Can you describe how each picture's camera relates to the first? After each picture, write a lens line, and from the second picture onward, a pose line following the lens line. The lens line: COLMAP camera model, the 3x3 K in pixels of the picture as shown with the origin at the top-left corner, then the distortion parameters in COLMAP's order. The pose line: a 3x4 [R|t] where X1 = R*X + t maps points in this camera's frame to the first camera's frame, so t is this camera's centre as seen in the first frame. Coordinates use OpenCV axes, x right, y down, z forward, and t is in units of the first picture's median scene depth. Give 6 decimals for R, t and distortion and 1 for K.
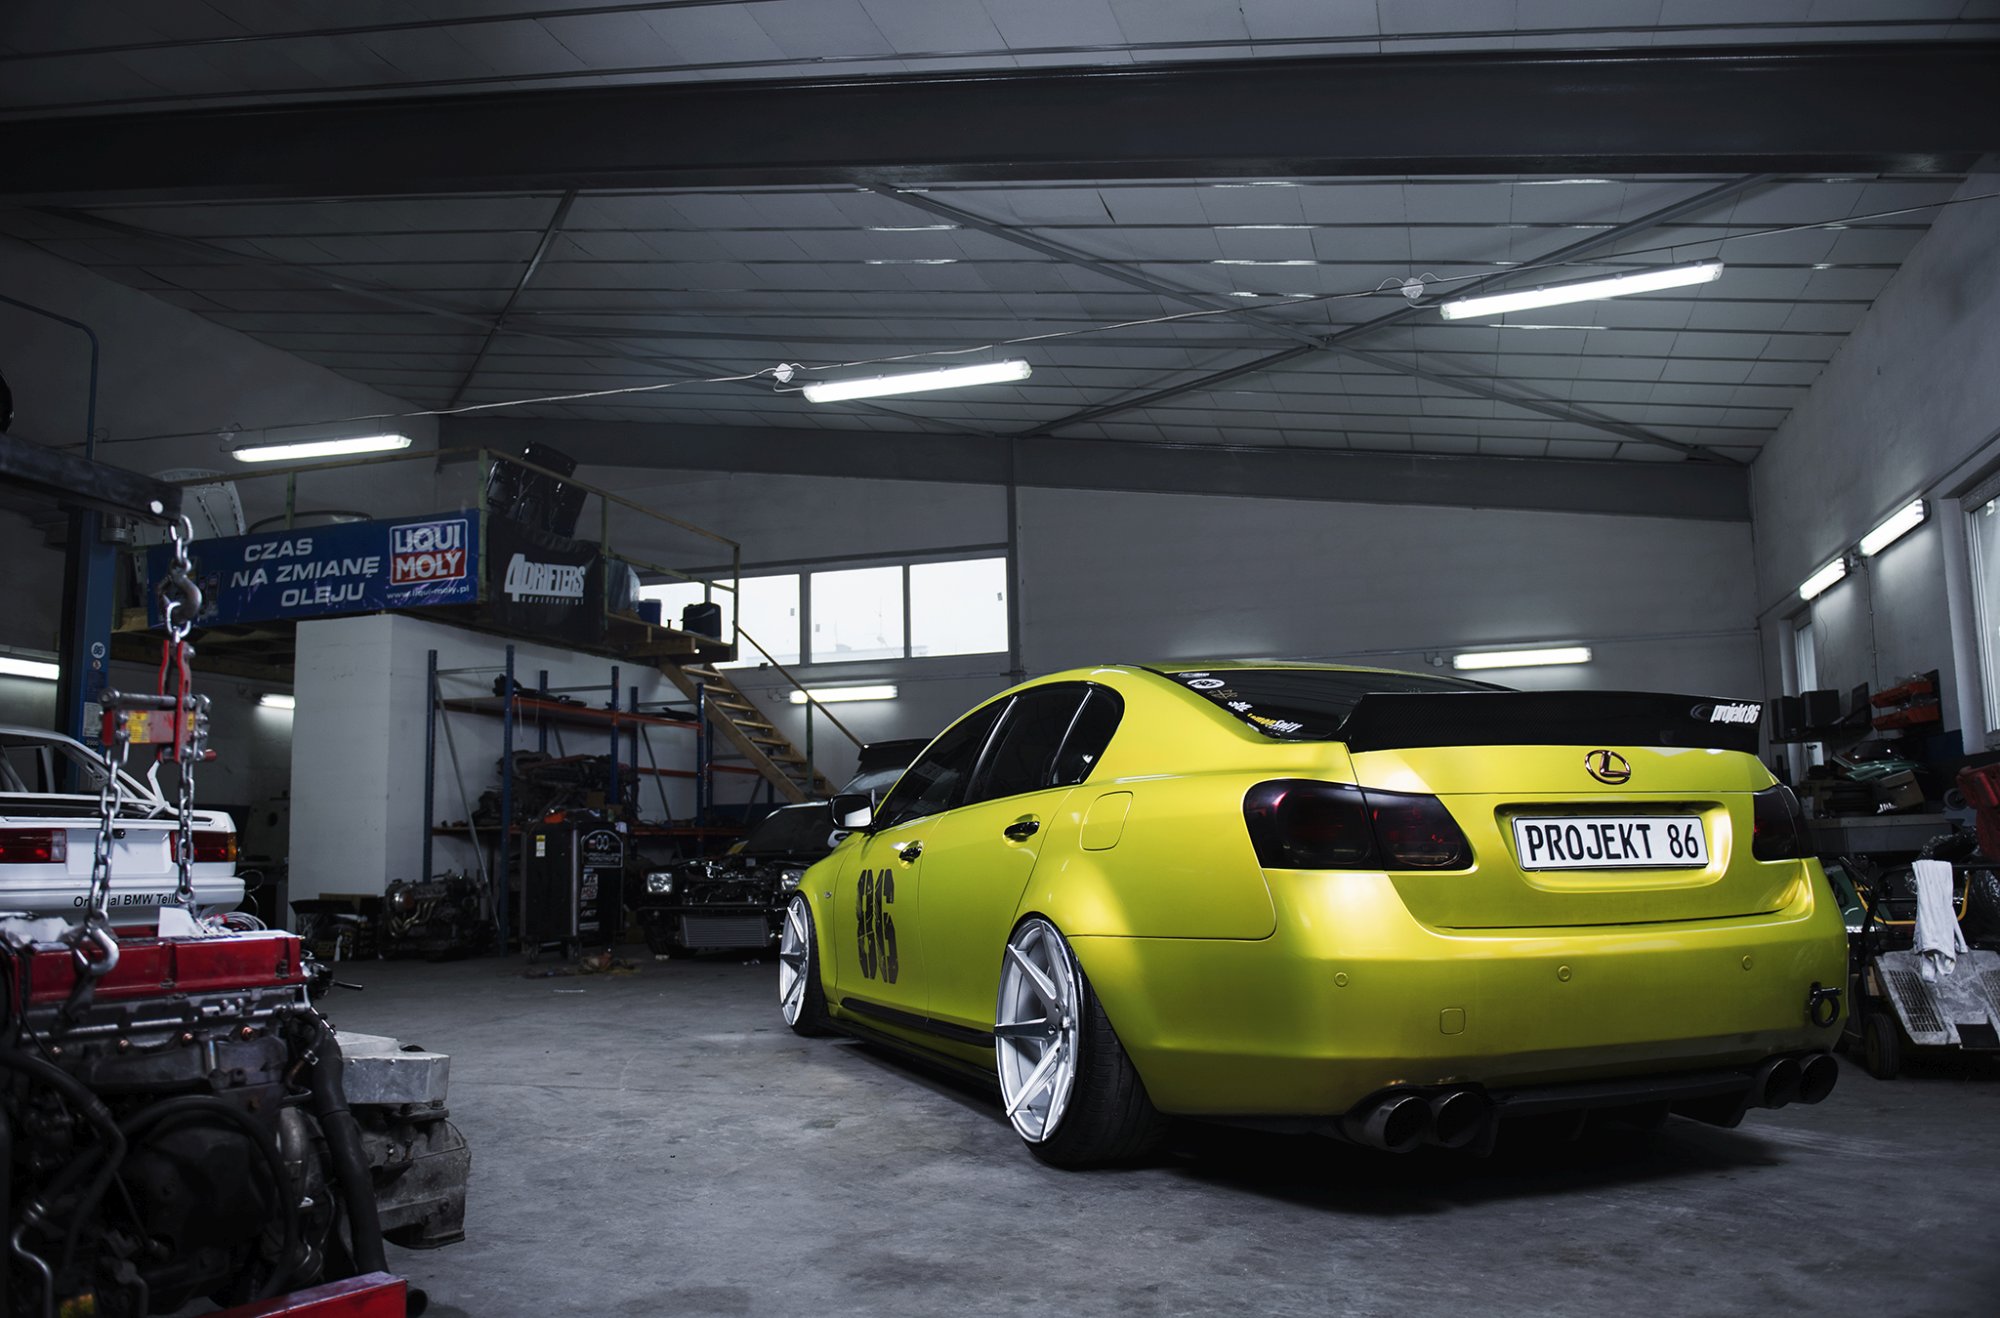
lens RADIAL K [[1364.5, 0, 993.6], [0, 1364.5, 702.4], [0, 0, 1]] dist [0.001158, -0.035940]
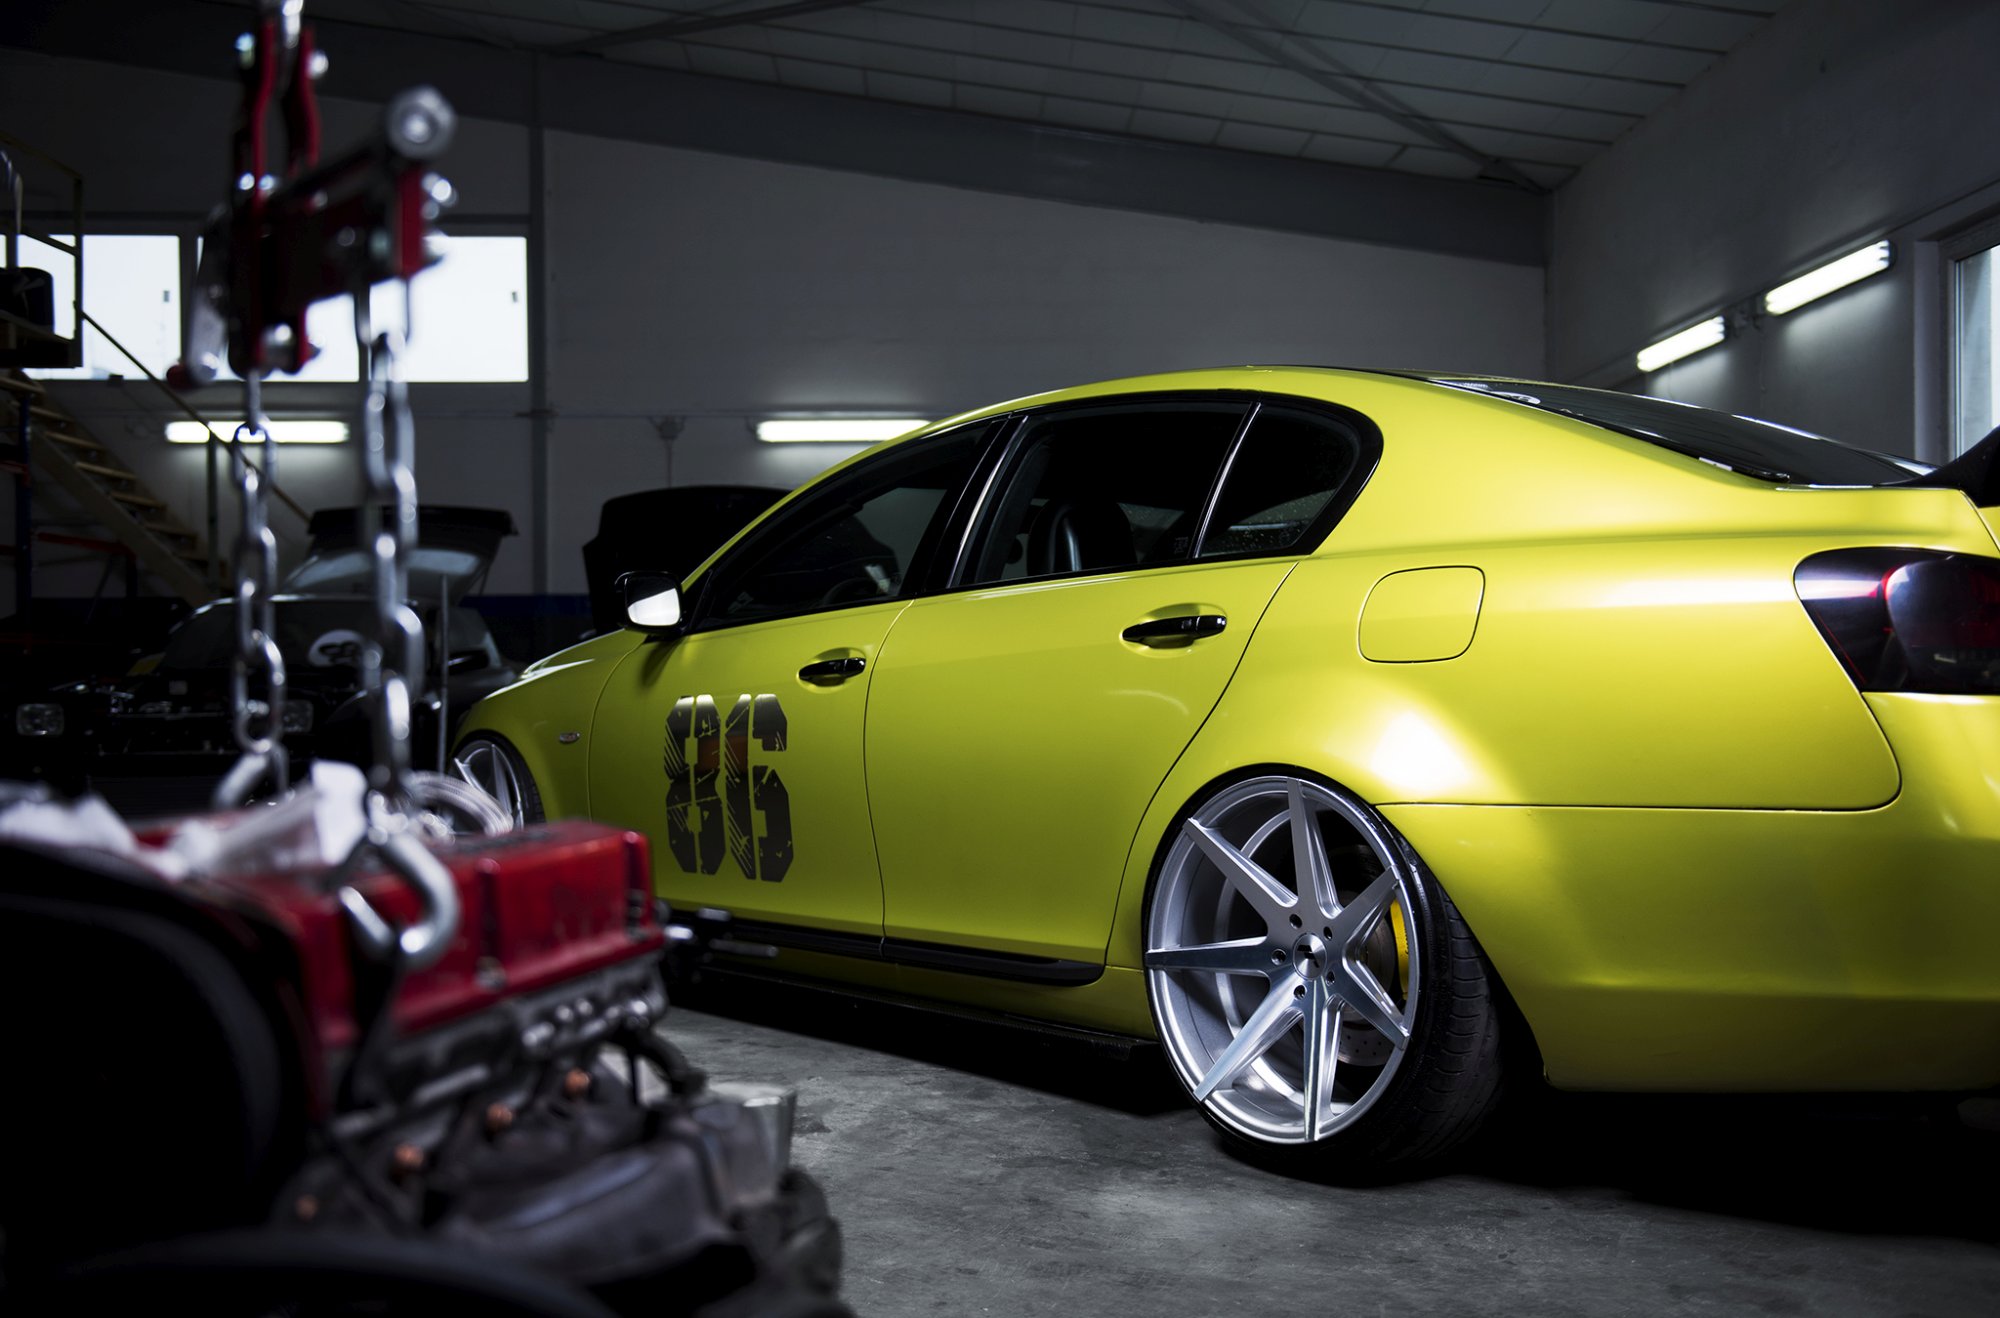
lens RADIAL K [[1887.0, 0, 935.1], [0, 1887.0, 653.5], [0, 0, 1]] dist [0.028093, 0.011569]
pose [[0.955102, 0.019885, 0.295609, -0.101979], [-0.046794, 0.995347, 0.084235, 0.012170], [-0.292559, -0.094286, 0.951588, 0.074665]]
